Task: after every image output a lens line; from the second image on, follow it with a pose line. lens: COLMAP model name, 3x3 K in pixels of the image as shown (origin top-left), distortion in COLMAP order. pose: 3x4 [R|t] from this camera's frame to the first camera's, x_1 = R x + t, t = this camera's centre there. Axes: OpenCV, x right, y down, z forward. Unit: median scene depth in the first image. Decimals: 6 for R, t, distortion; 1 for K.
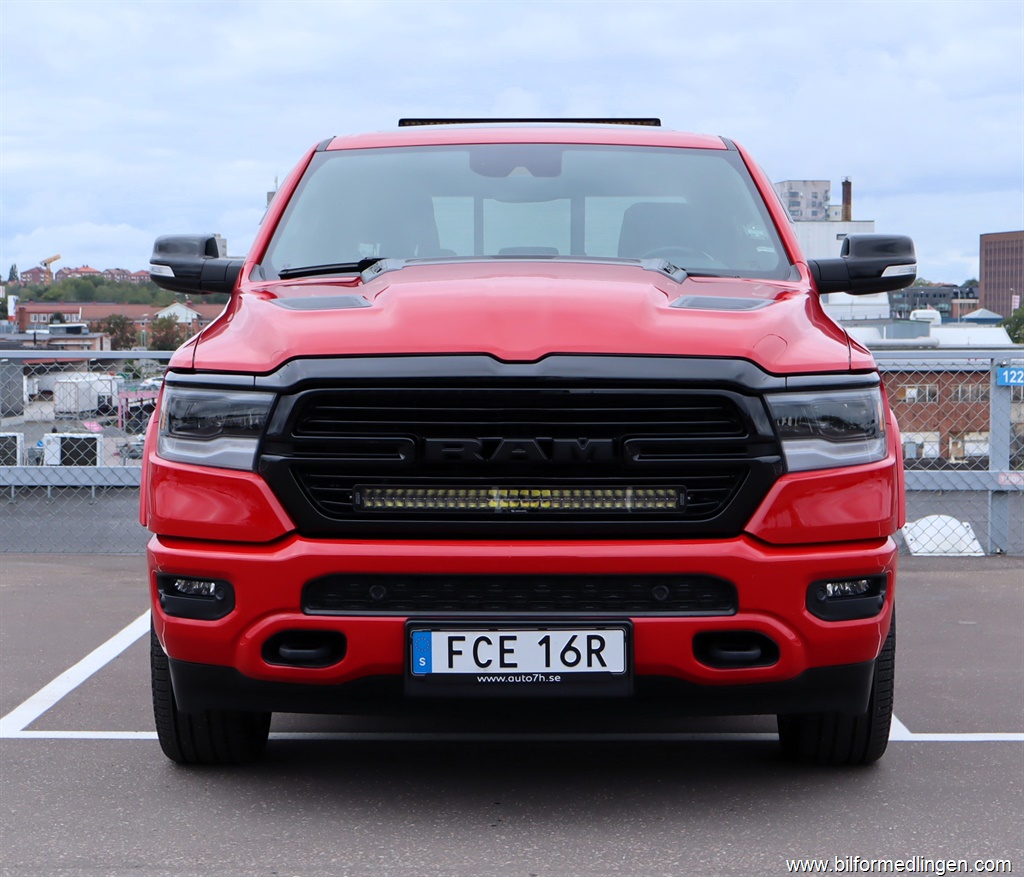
lens RADIAL K [[2400.8, 0, 512.0], [0, 2400.8, 438.5], [0, 0, 1]] dist [-0.041789, -0.128892]
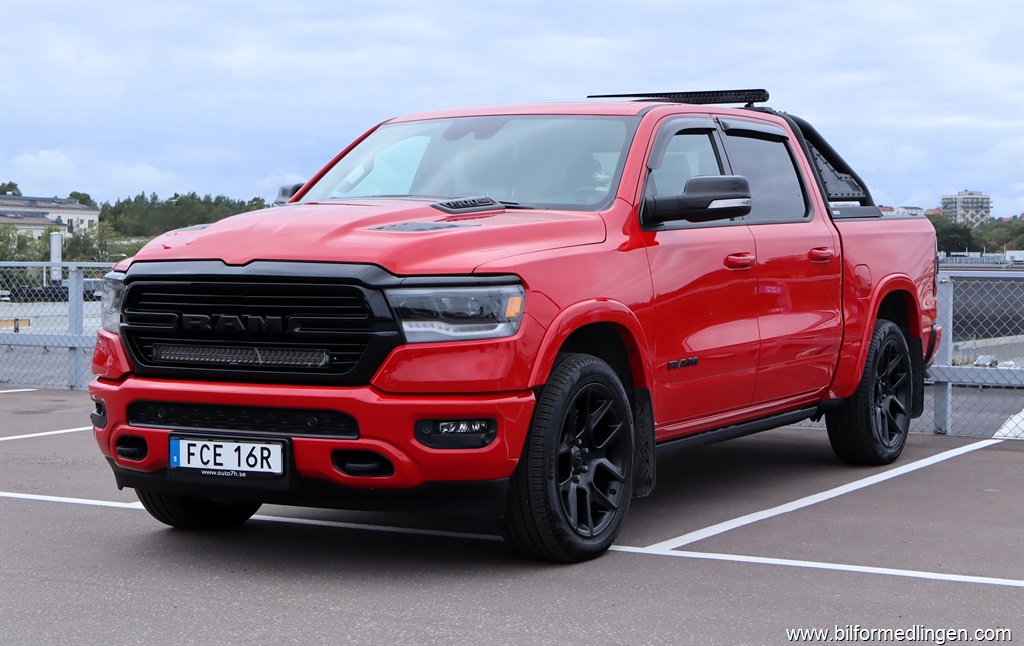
lens RADIAL K [[1993.1, 0, 512.0], [0, 1993.1, 323.0], [0, 0, 1]] dist [0.006477, 0.008712]
pose [[0.878713, 0.021478, -0.476866, 0.761727], [-0.028379, 0.999571, -0.007273, 0.009004], [0.476505, 0.019924, 0.878946, -0.023178]]
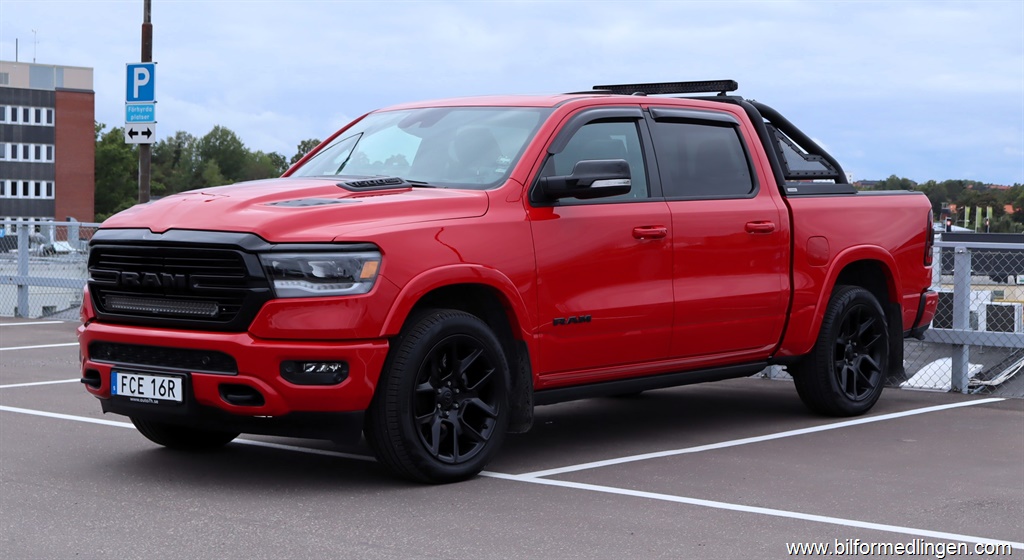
lens RADIAL K [[1894.8, 0, 493.2], [0, 1894.8, 281.5], [0, 0, 1]] dist [0.005011, 0.038966]
pose [[0.762244, 0.033030, -0.646446, 1.169260], [-0.044143, 0.999025, -0.001006, -0.003858], [0.645783, 0.029303, 0.762959, 0.039231]]
